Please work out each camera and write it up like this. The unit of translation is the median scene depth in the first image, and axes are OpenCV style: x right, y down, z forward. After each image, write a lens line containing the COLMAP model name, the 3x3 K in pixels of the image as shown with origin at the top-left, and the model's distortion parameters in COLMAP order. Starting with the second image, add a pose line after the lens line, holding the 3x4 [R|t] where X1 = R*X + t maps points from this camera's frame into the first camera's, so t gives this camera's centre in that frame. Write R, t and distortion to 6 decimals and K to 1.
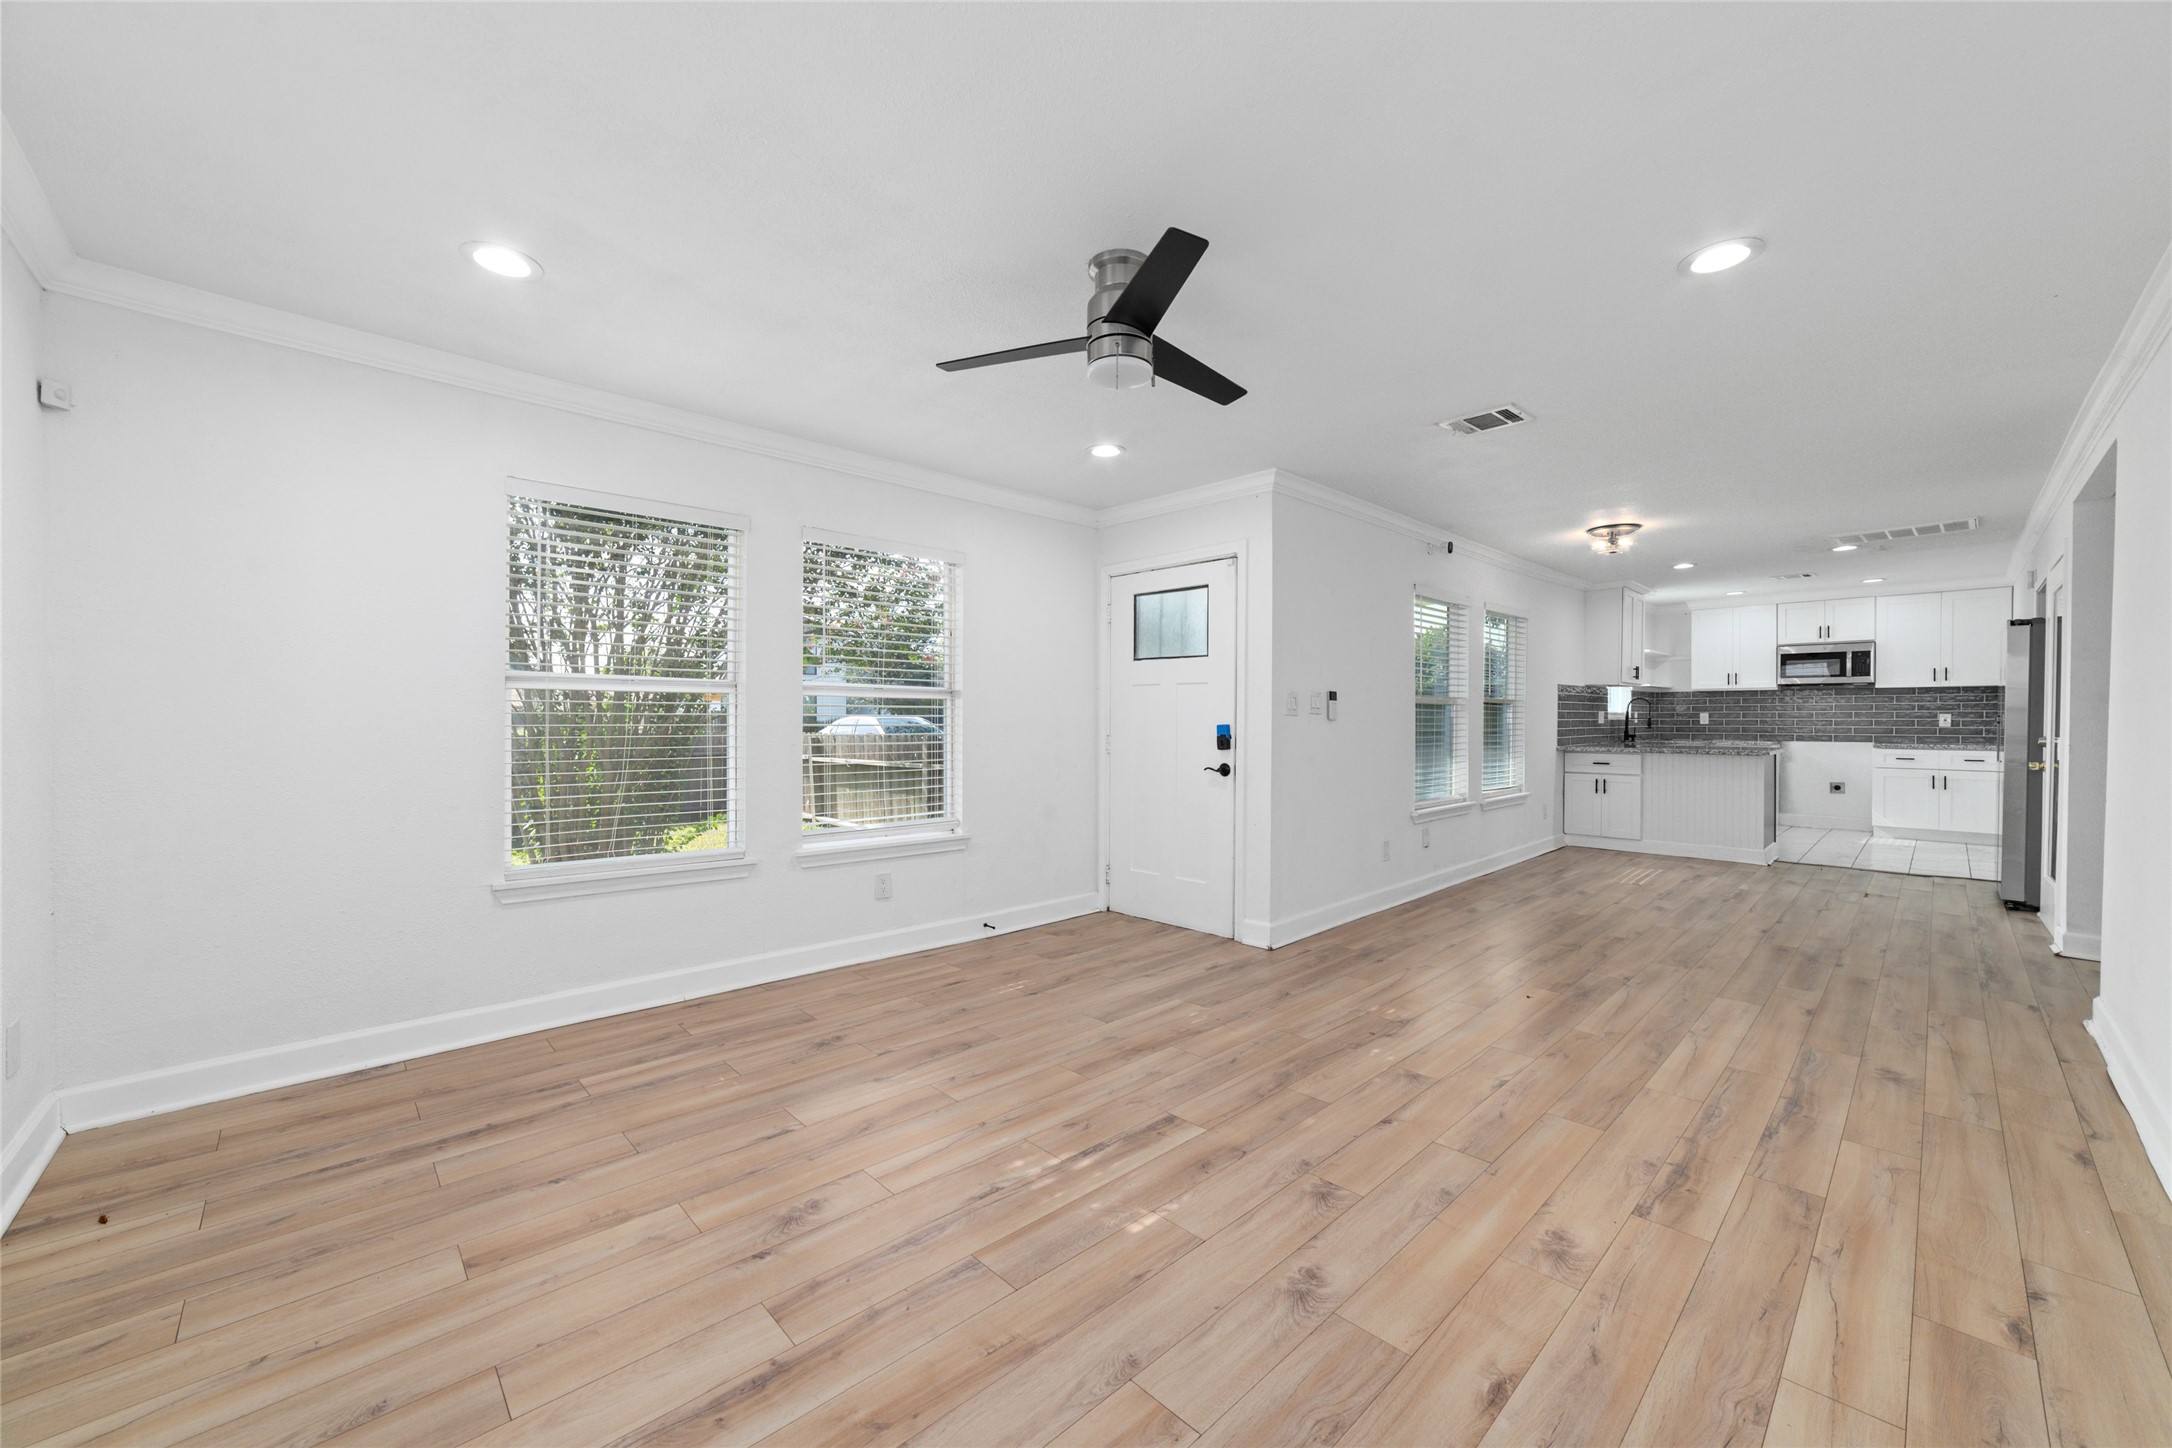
lens RADIAL K [[832.9, 0, 1091.7], [0, 832.9, 722.9], [0, 0, 1]] dist [-0.025681, 0.009523]
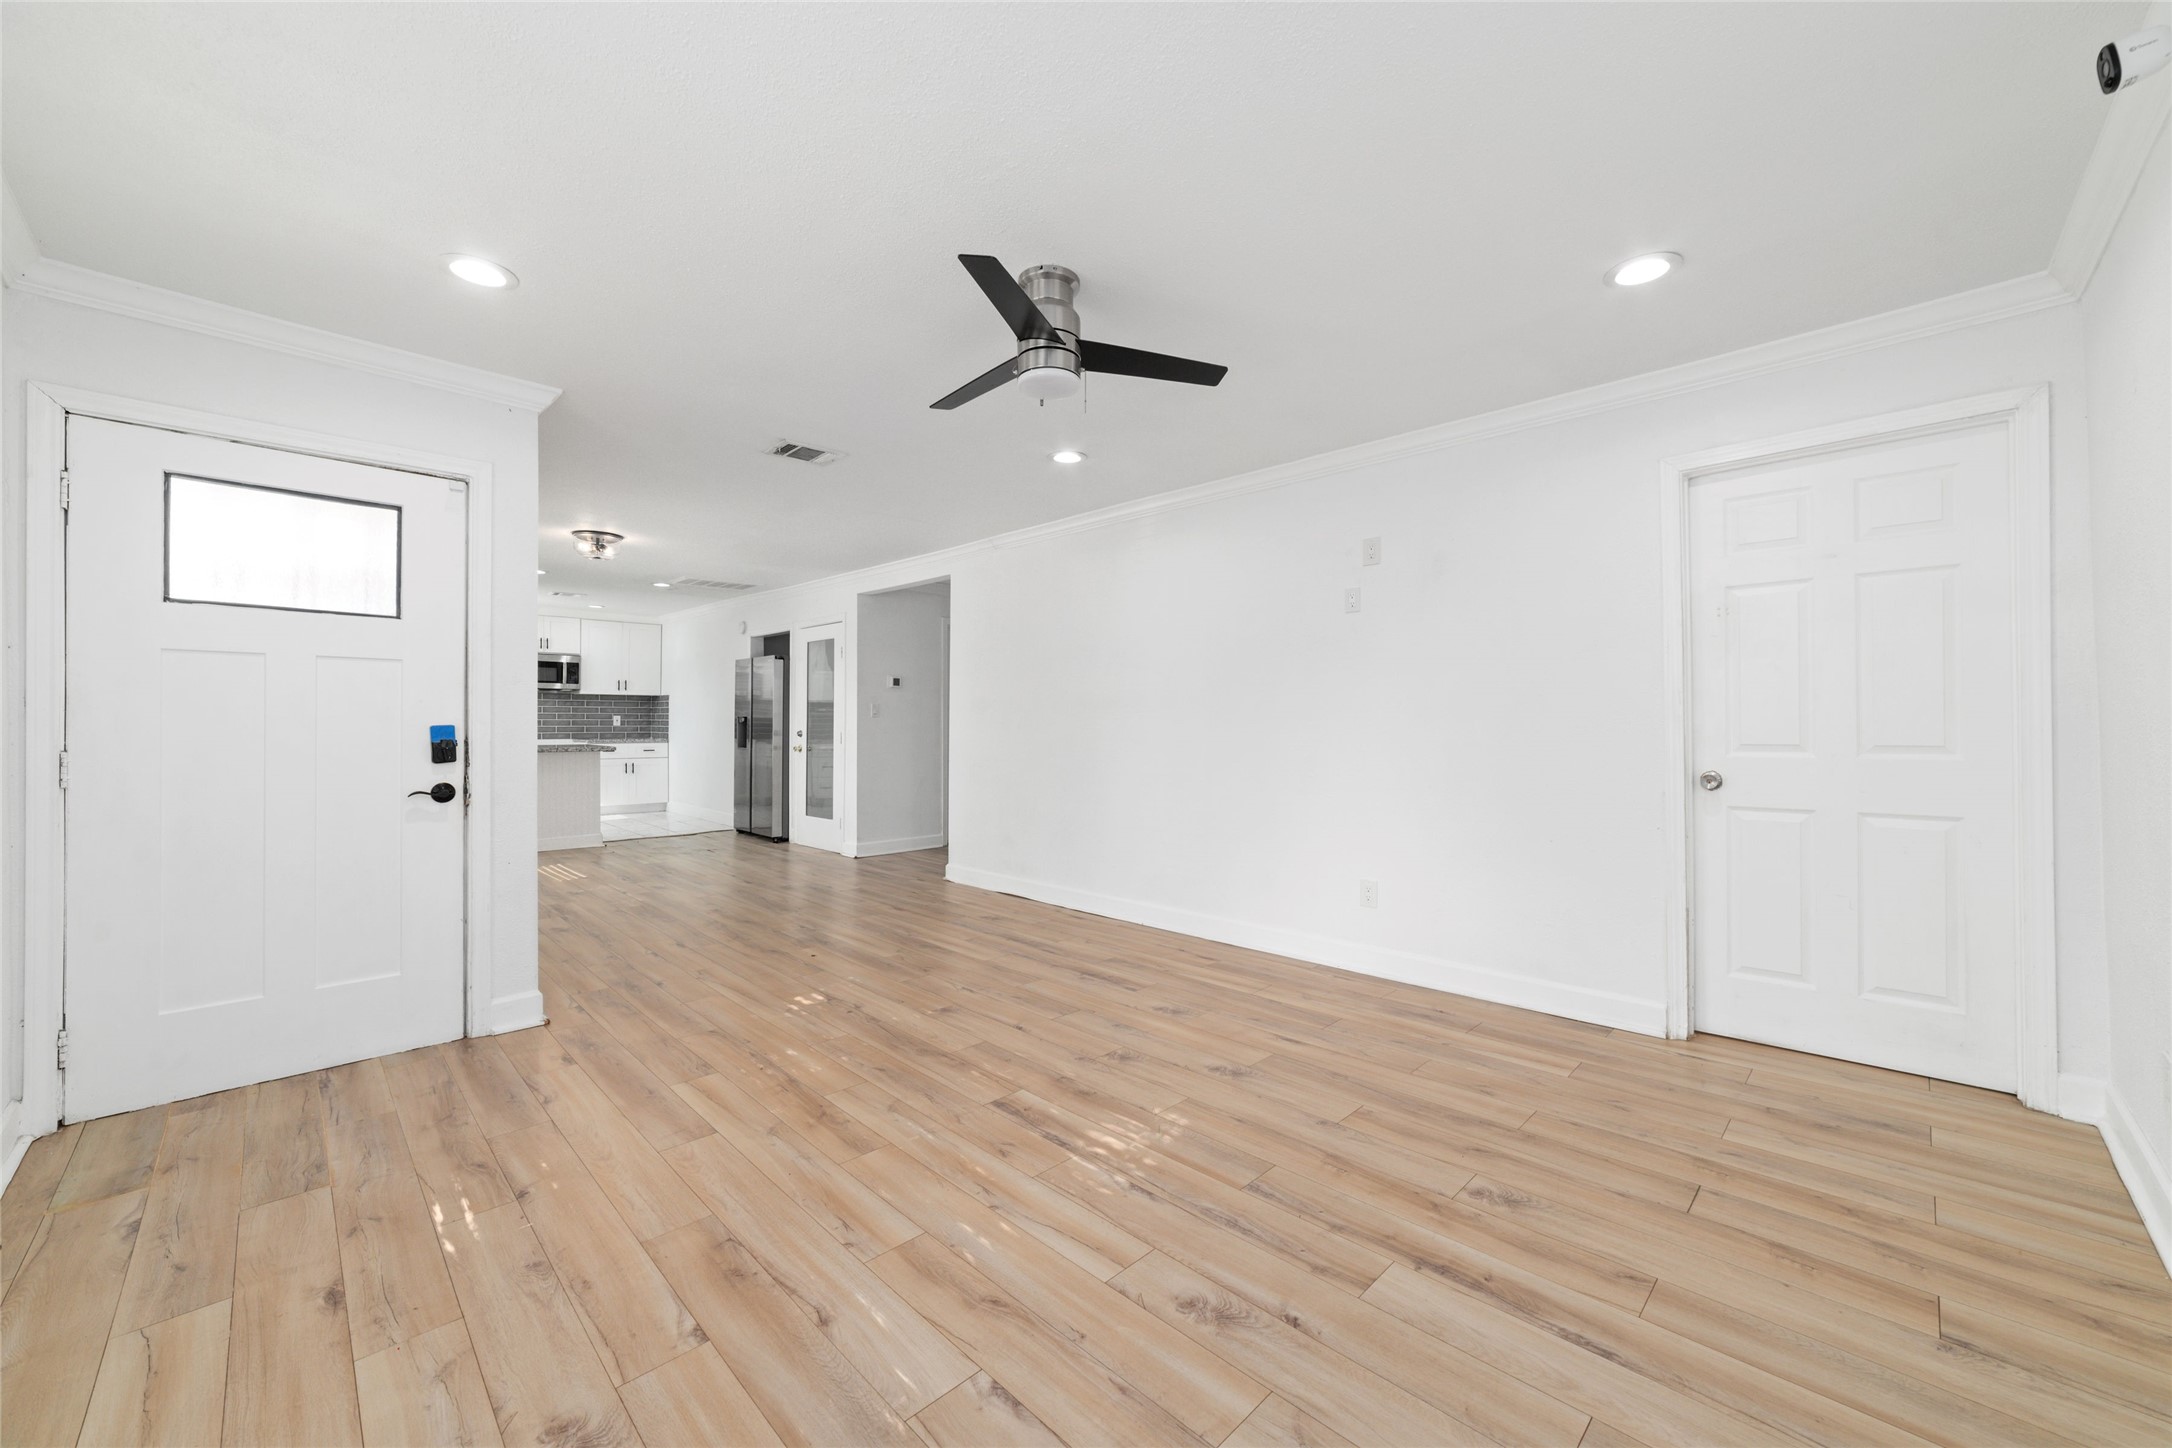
lens RADIAL K [[832.9, 0, 1091.7], [0, 832.9, 722.9], [0, 0, 1]] dist [-0.025681, 0.009523]
pose [[-0.017535, -0.002299, 0.999844, -0.577901], [0.004060, 0.999989, 0.002371, 0.000749], [-0.999838, 0.004101, -0.017525, 0.554241]]
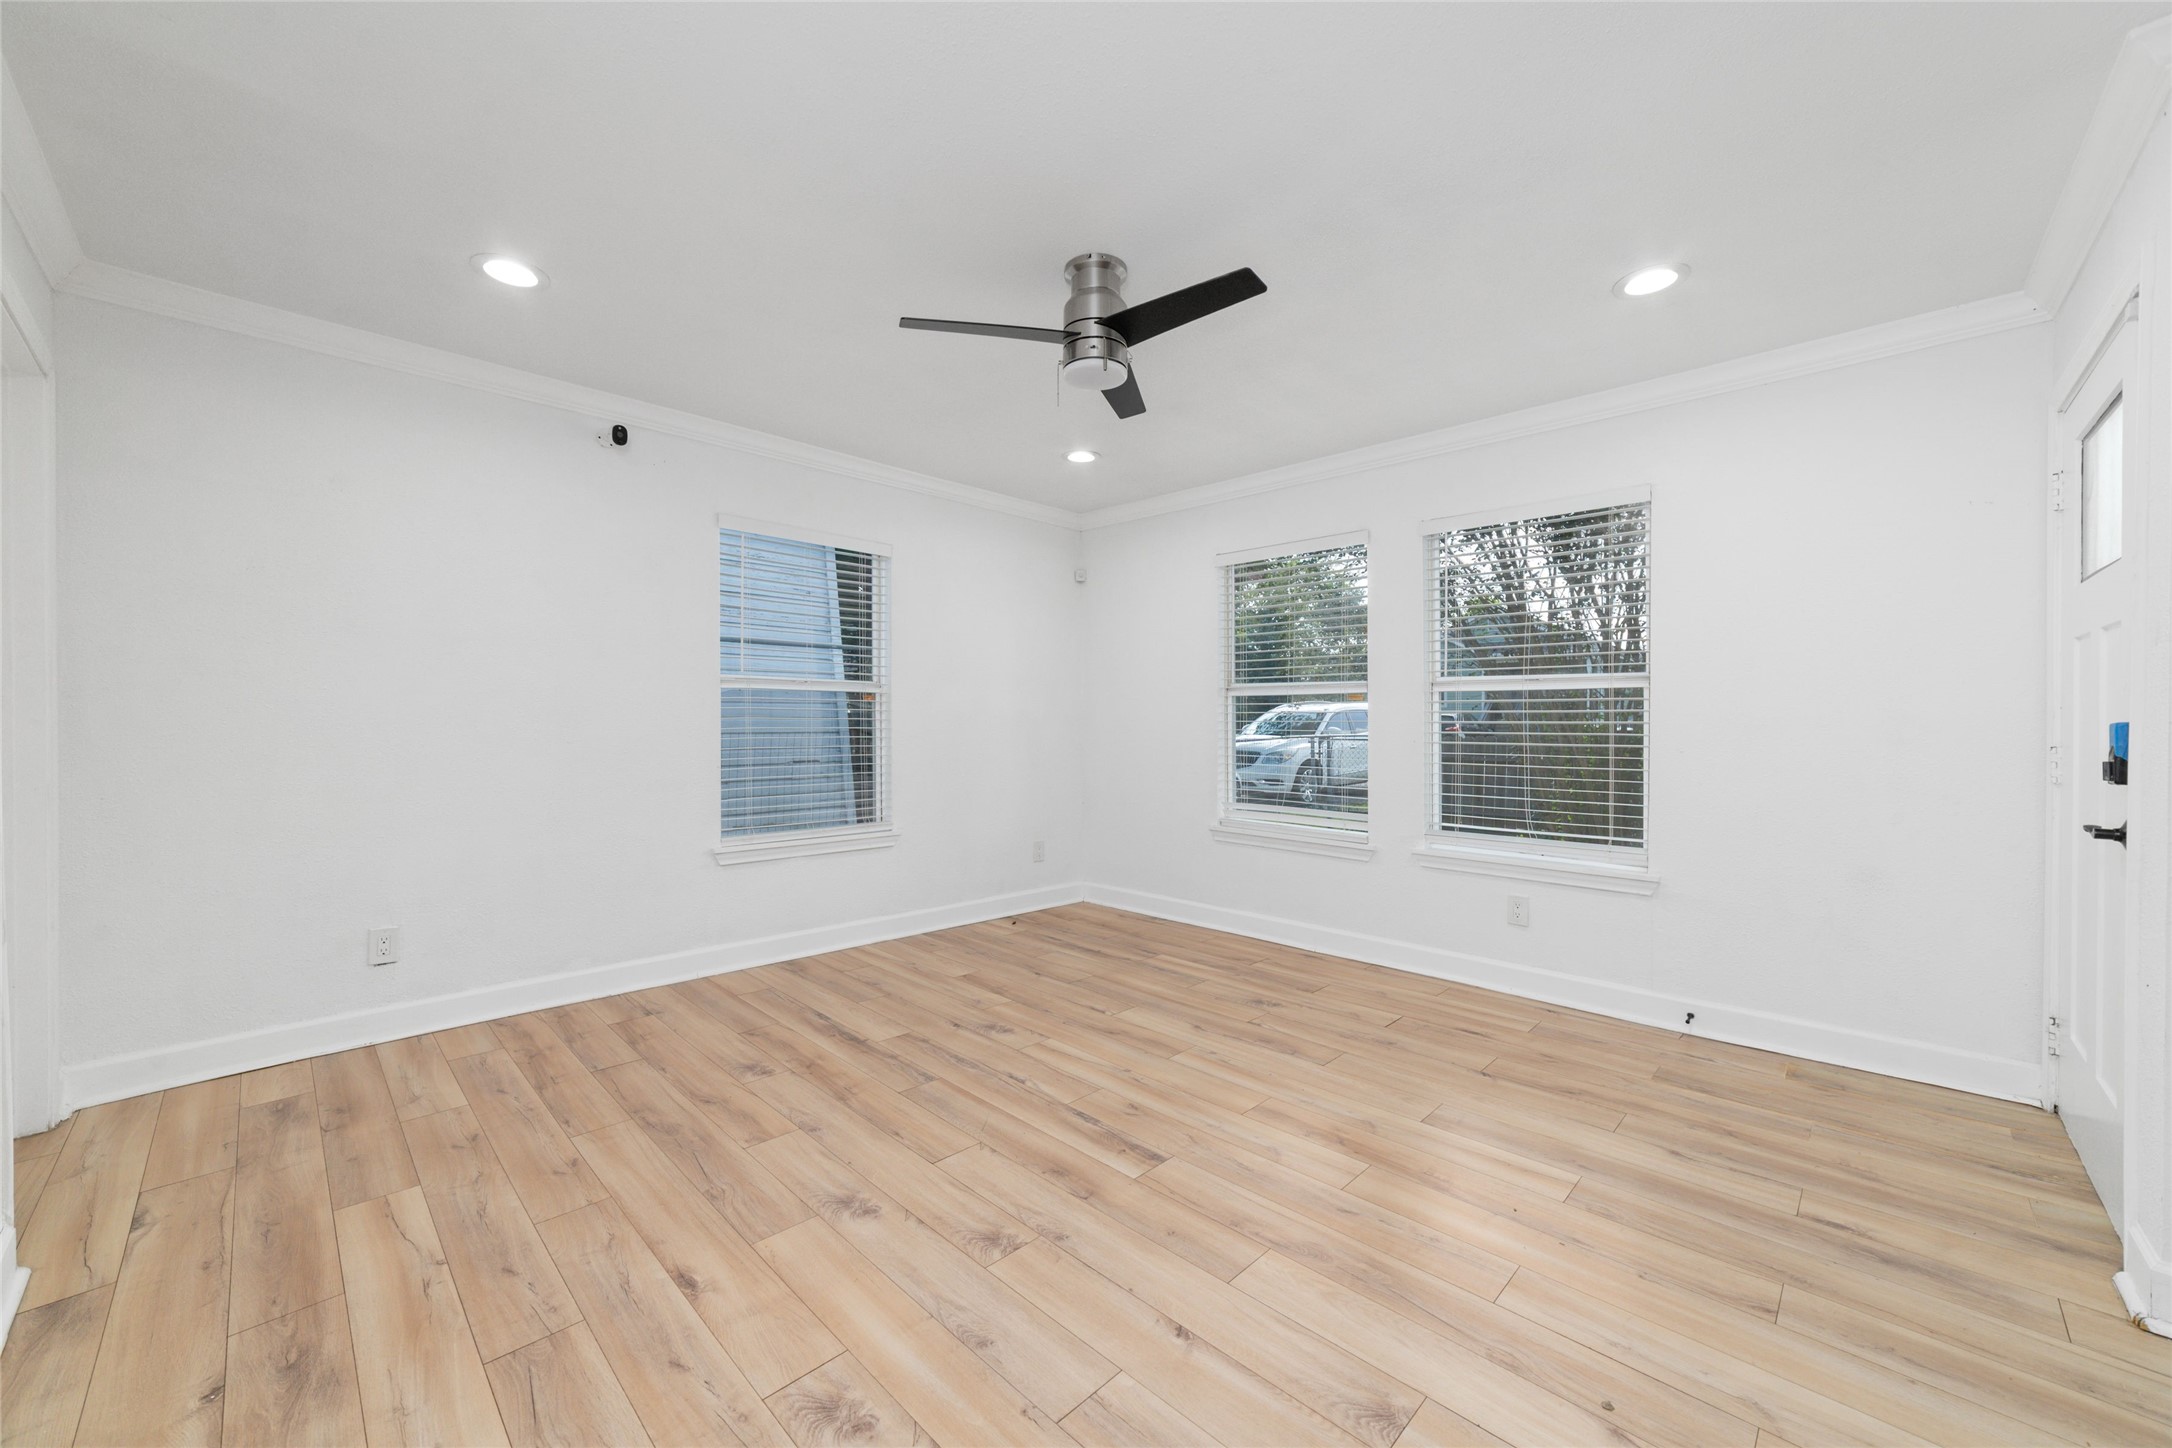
lens RADIAL K [[832.9, 0, 1091.7], [0, 832.9, 722.9], [0, 0, 1]] dist [-0.025681, 0.009523]
pose [[0.028196, -0.000148, -0.999602, 0.608290], [-0.003463, 0.999994, -0.000246, 0.005051], [0.999596, 0.003468, 0.028195, 0.556006]]
